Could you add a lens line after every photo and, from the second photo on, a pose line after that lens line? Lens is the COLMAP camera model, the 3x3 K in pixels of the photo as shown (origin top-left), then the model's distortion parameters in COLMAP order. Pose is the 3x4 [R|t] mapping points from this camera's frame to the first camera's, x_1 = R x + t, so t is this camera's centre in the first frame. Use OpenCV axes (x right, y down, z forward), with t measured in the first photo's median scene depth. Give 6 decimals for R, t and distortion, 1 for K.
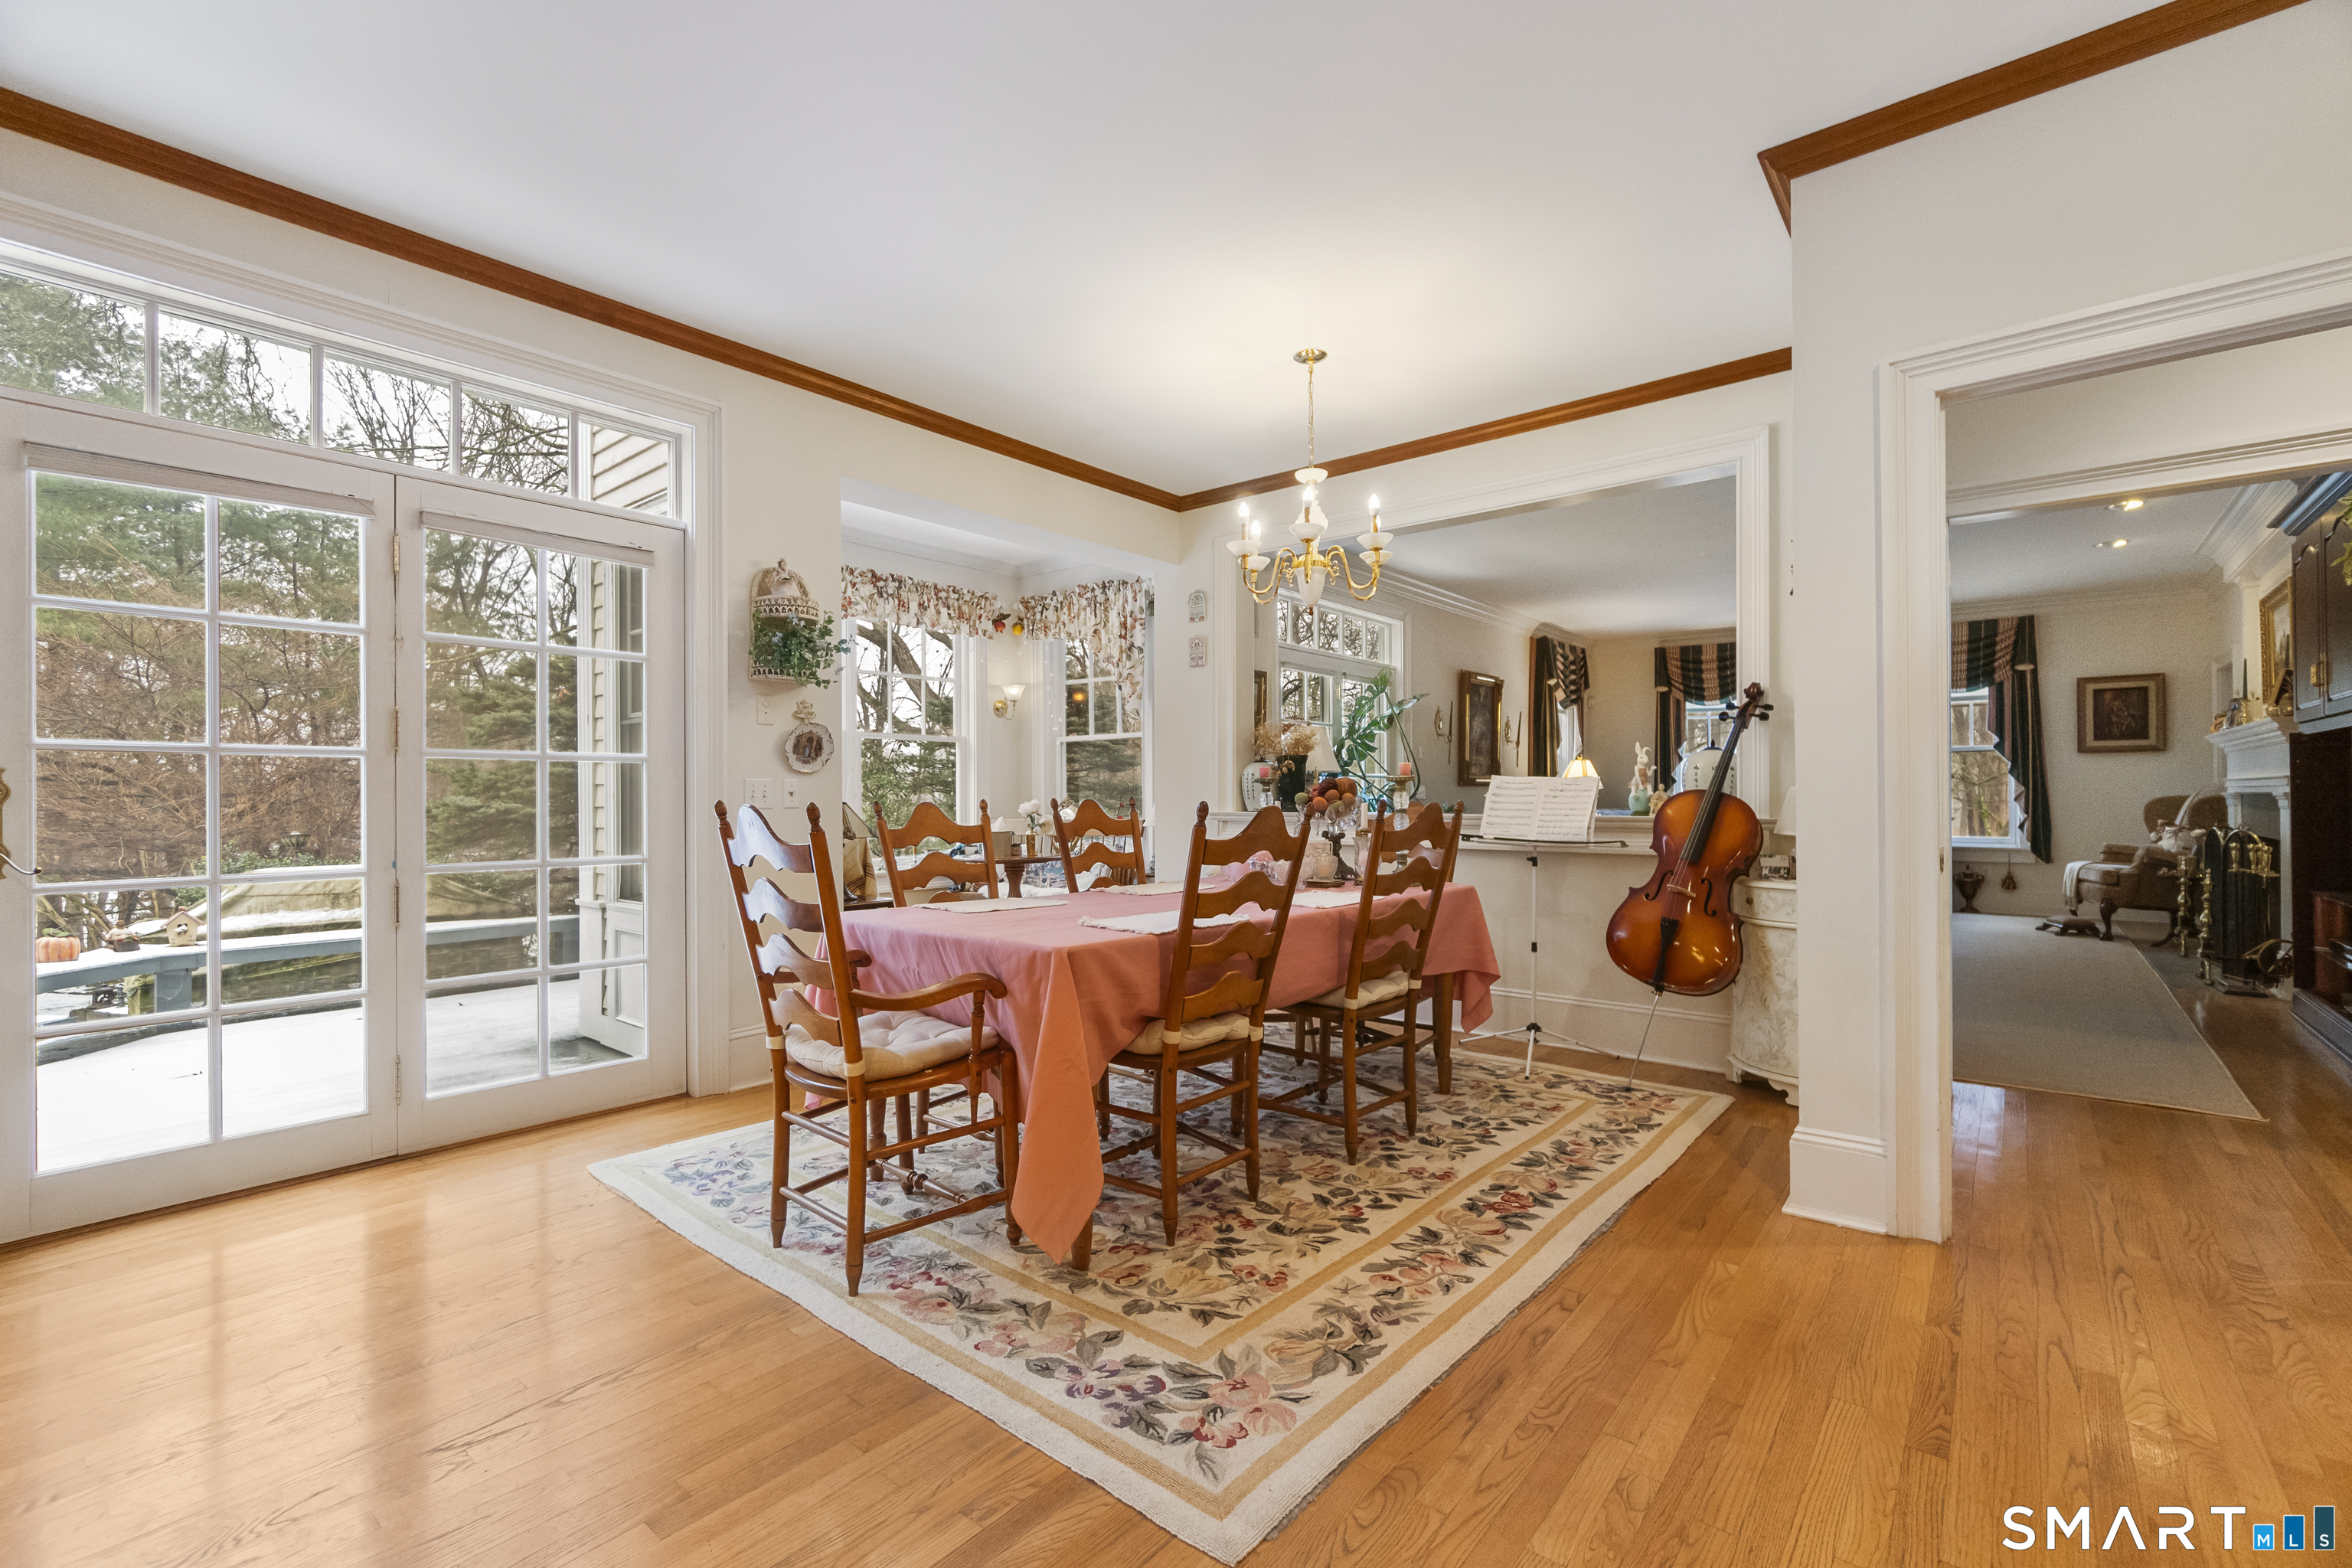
lens RADIAL K [[1016.1, 0, 1146.9], [0, 1016.1, 794.8], [0, 0, 1]] dist [0.000317, -0.000082]
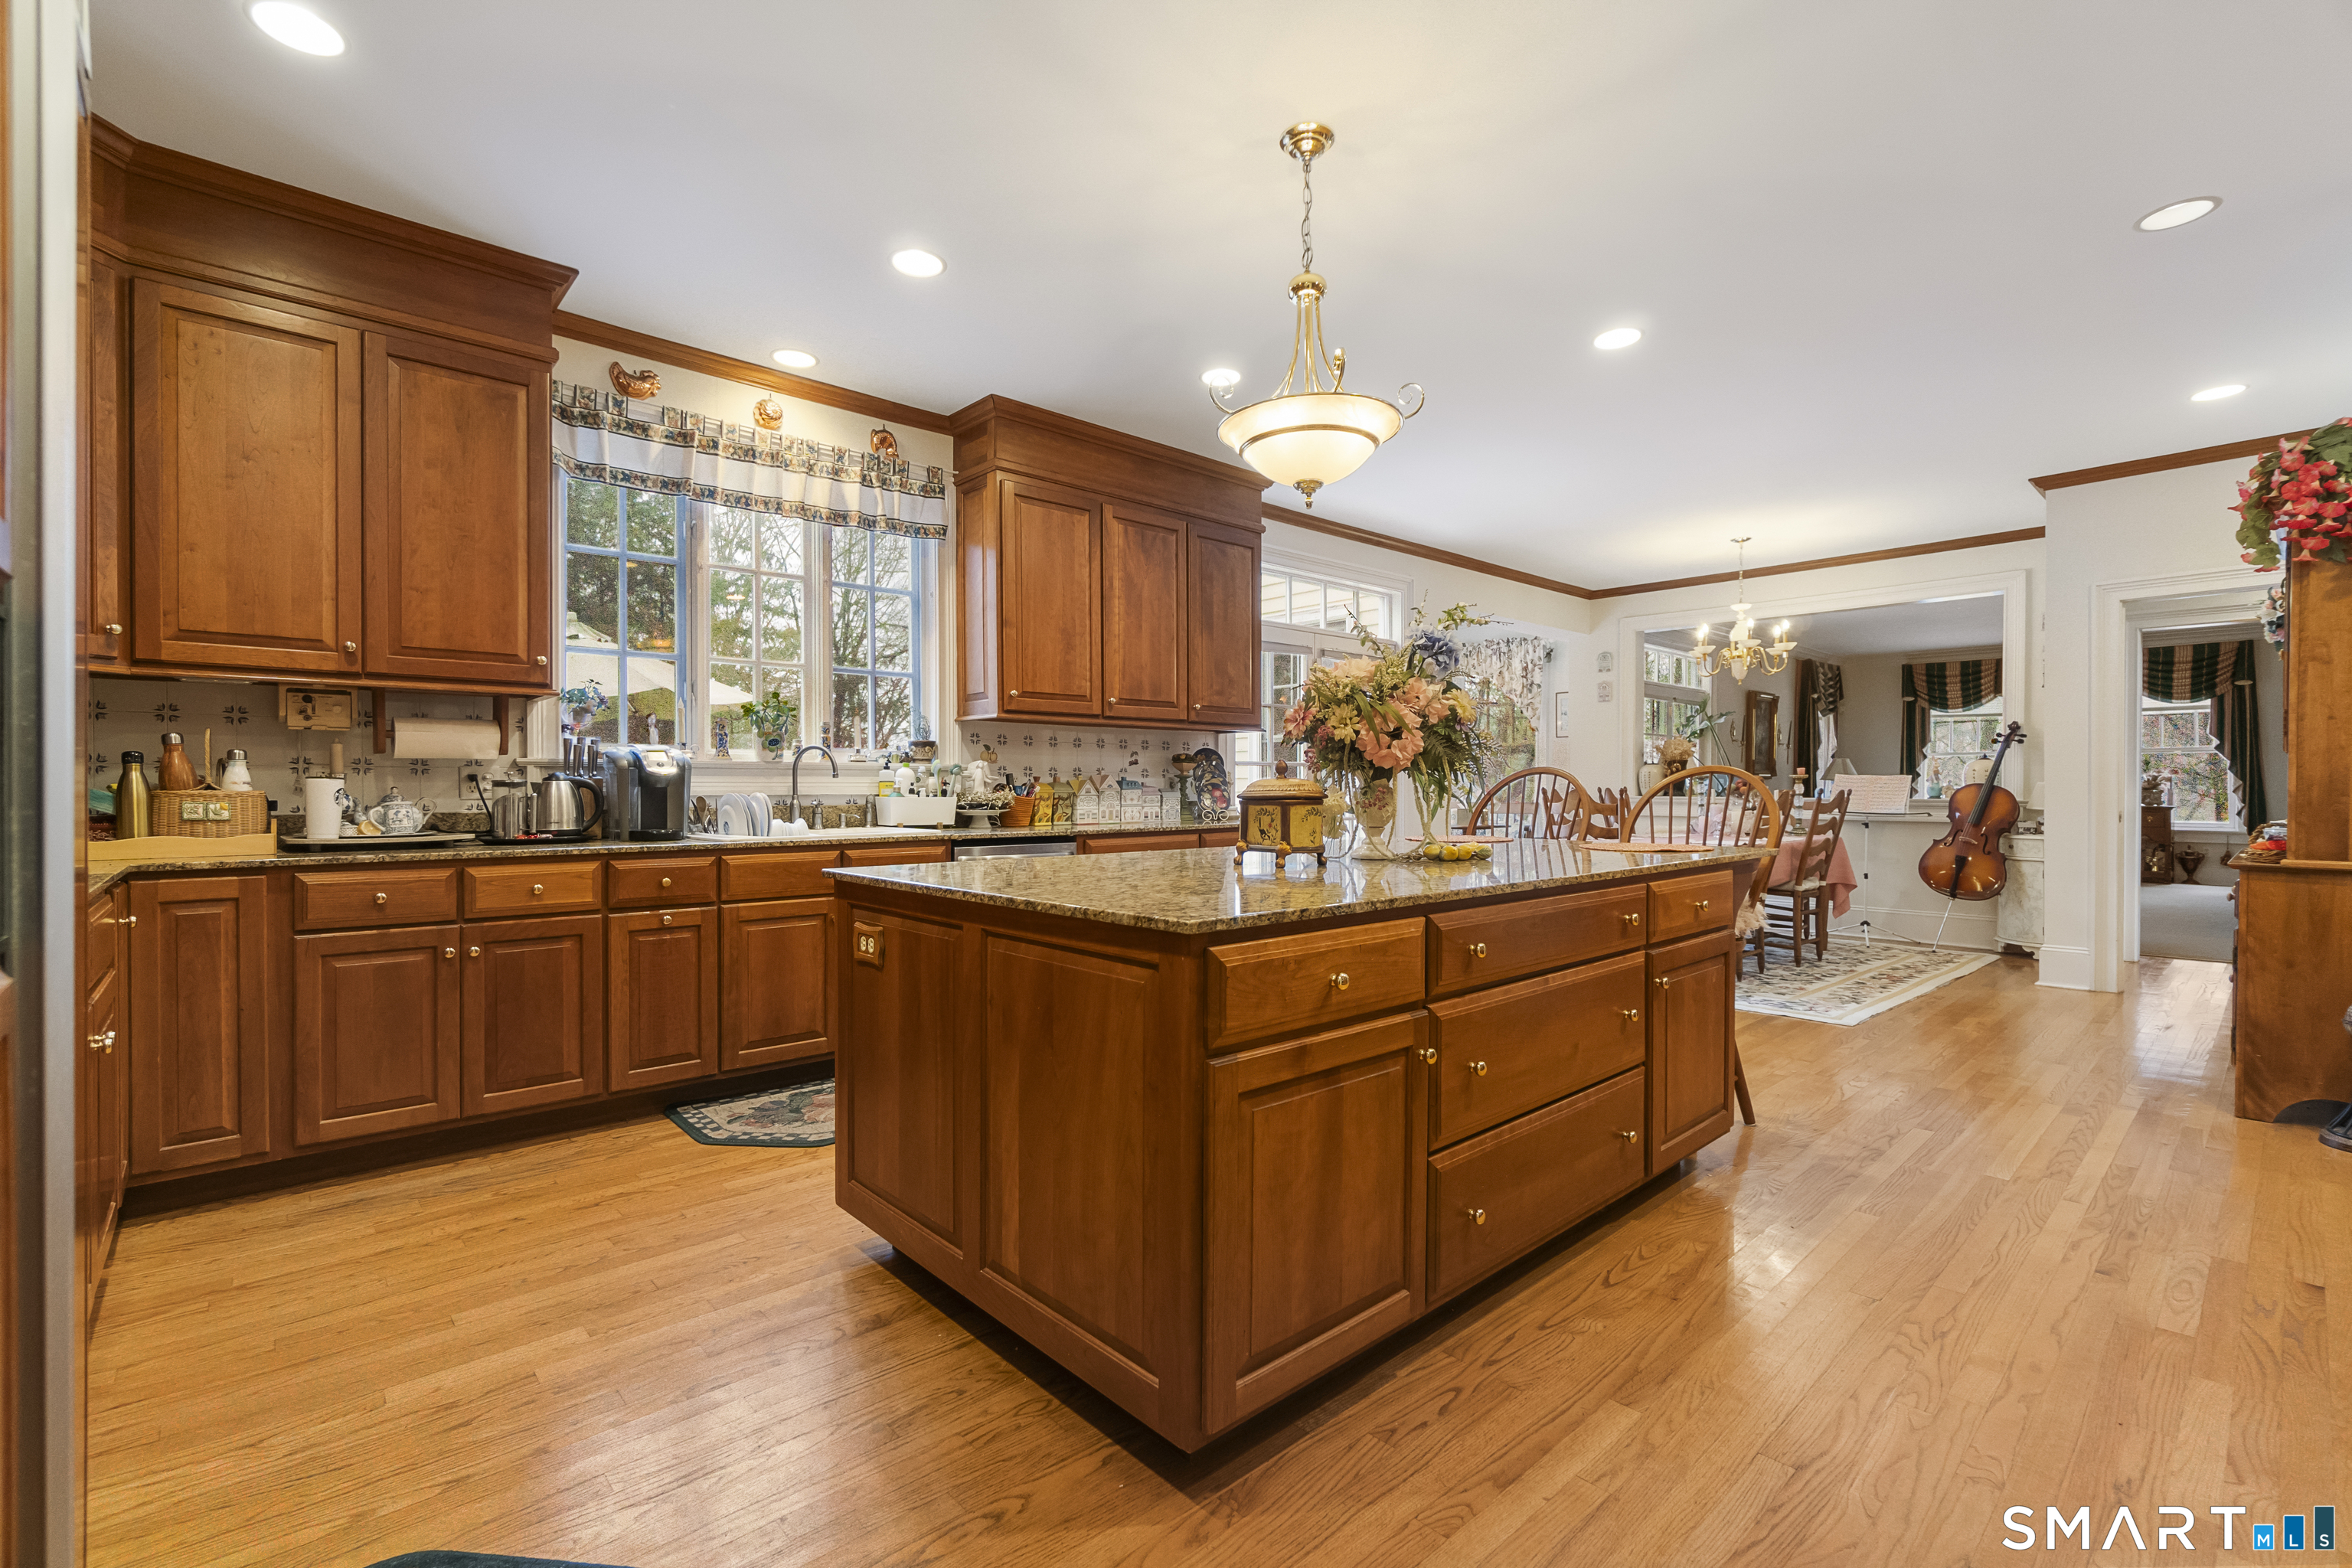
lens RADIAL K [[1016.1, 0, 1144.2], [0, 1016.1, 791.7], [0, 0, 1]] dist [0.000317, -0.000082]
pose [[0.989705, 0.005942, -0.143002, -0.363319], [-0.004645, 0.999945, 0.009402, -0.000615], [0.143050, -0.008641, 0.989678, -0.541117]]
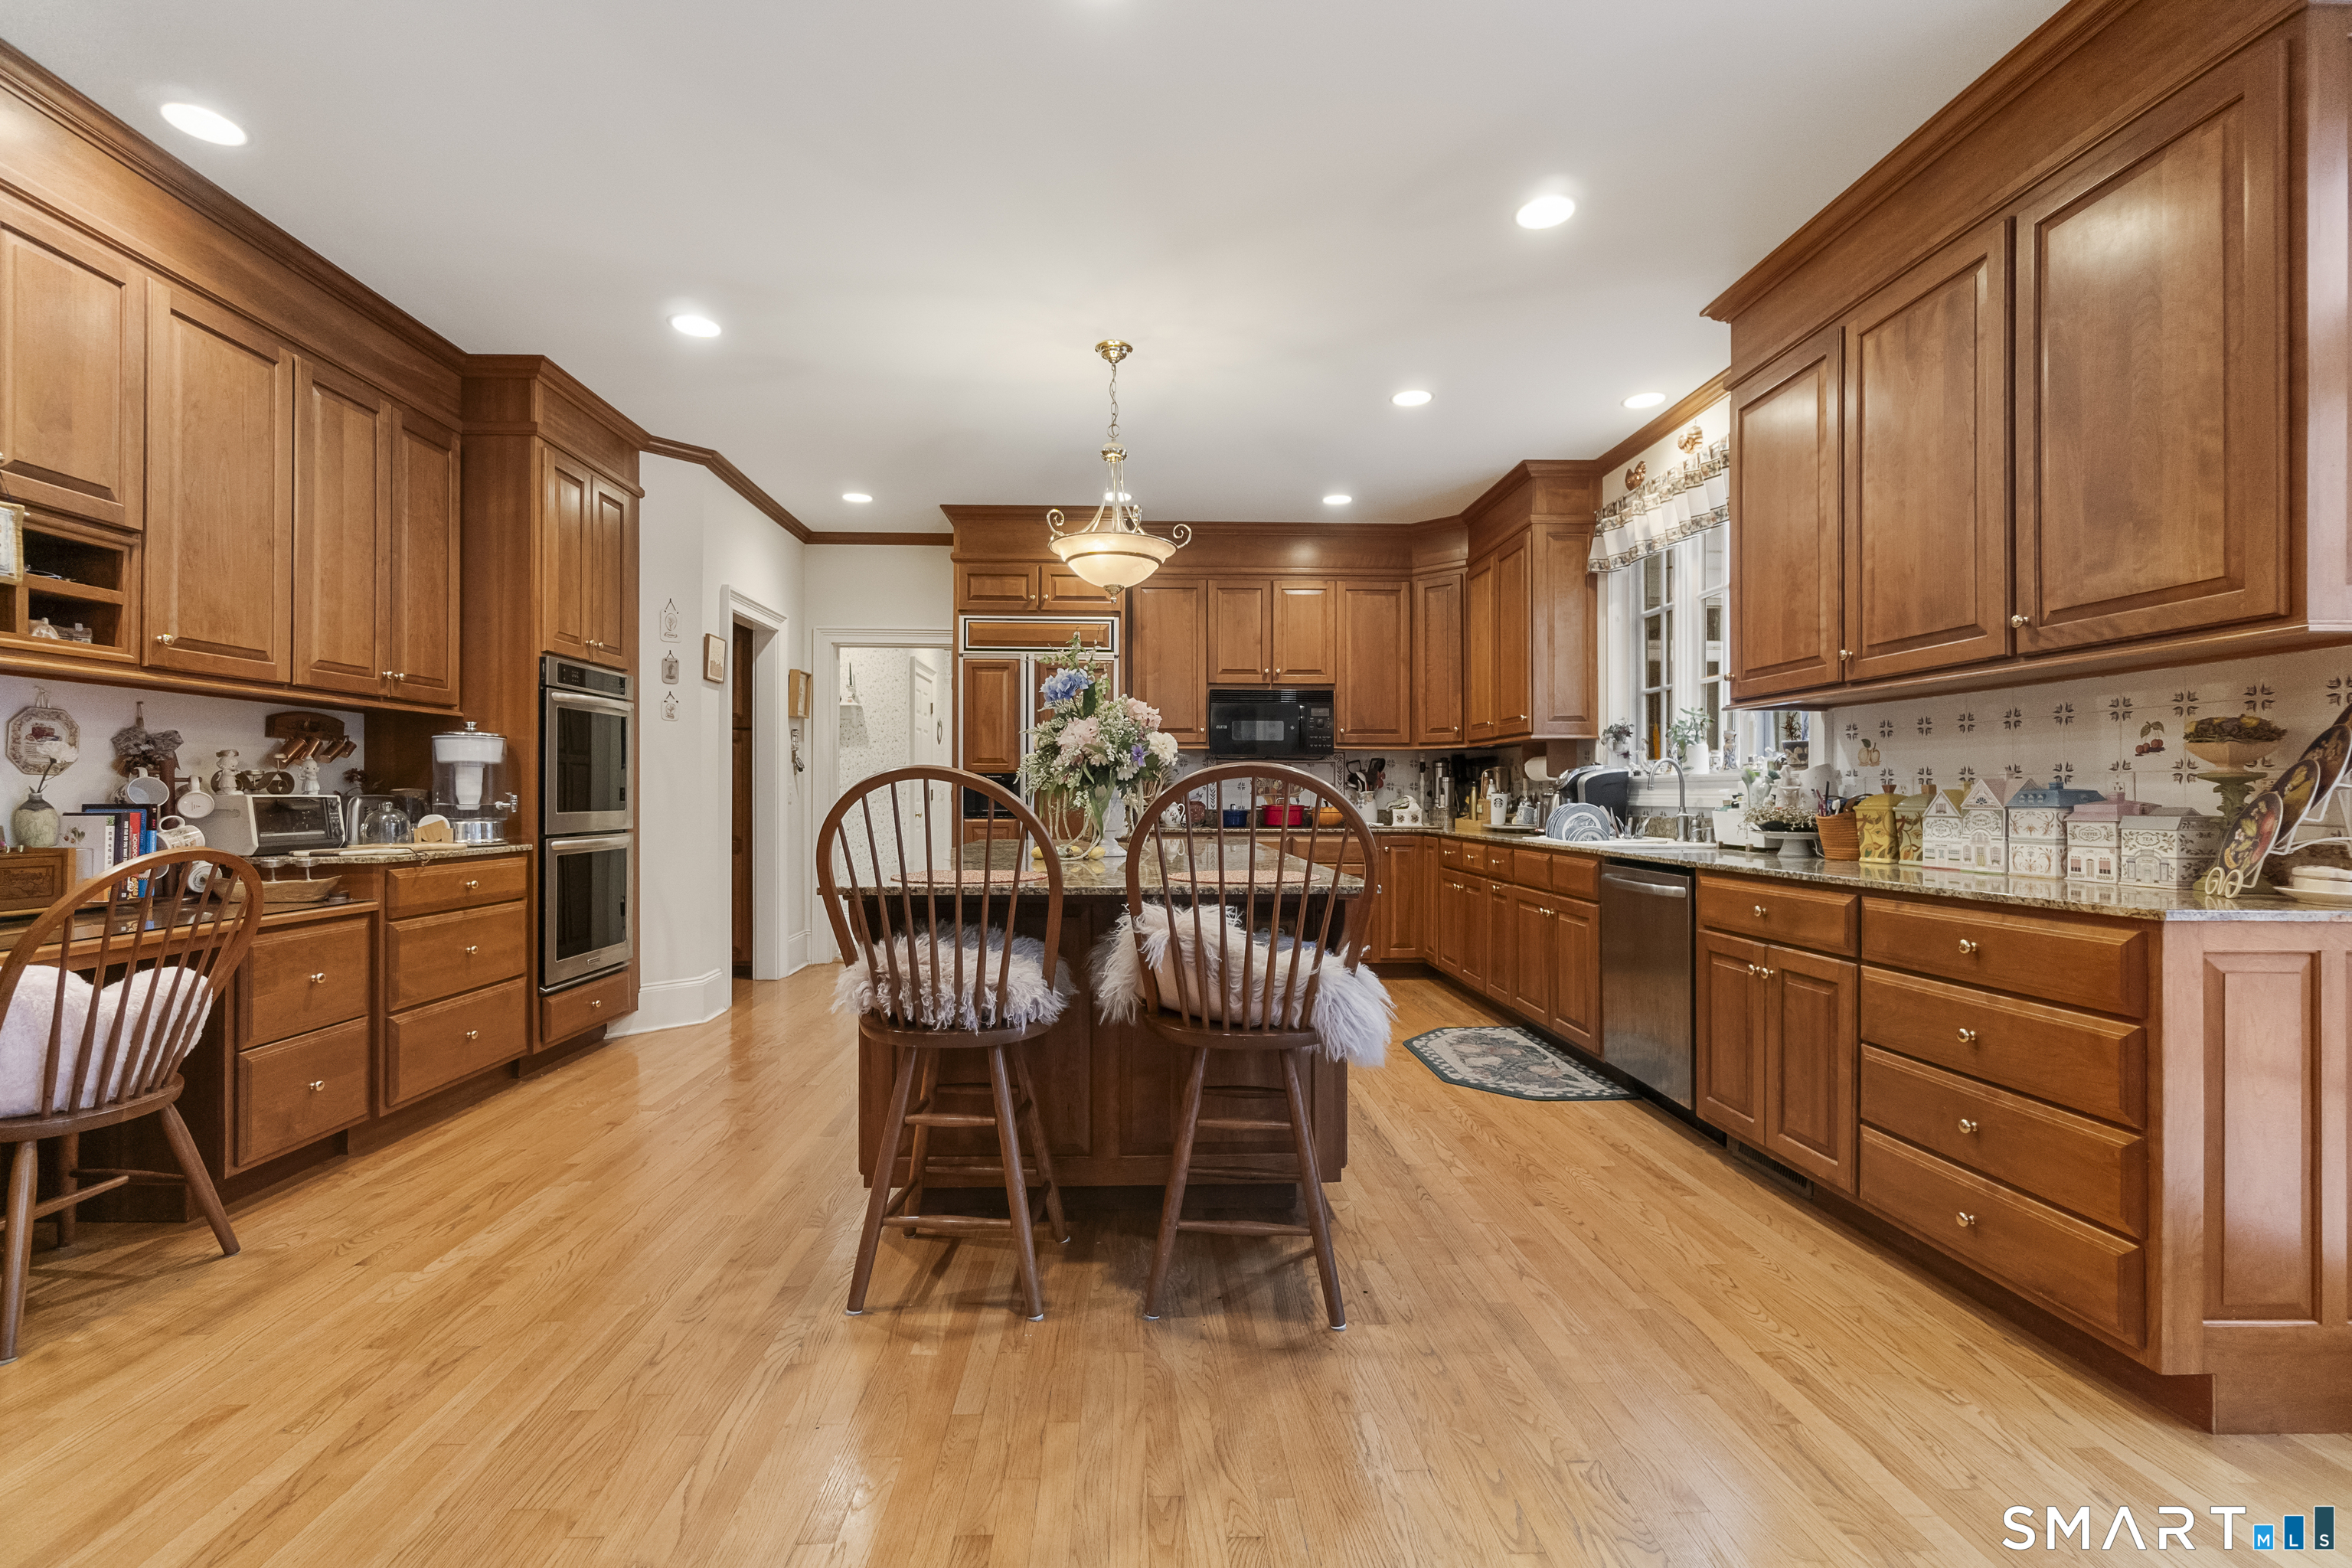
lens RADIAL K [[1016.1, 0, 1175.0], [0, 1016.1, 790.9], [0, 0, 1]] dist [0.000317, -0.000082]
pose [[-0.727748, 0.000180, -0.685845, 0.008322], [0.001252, 0.999999, -0.001066, -0.001495], [0.685844, -0.001634, -0.727747, 0.300653]]
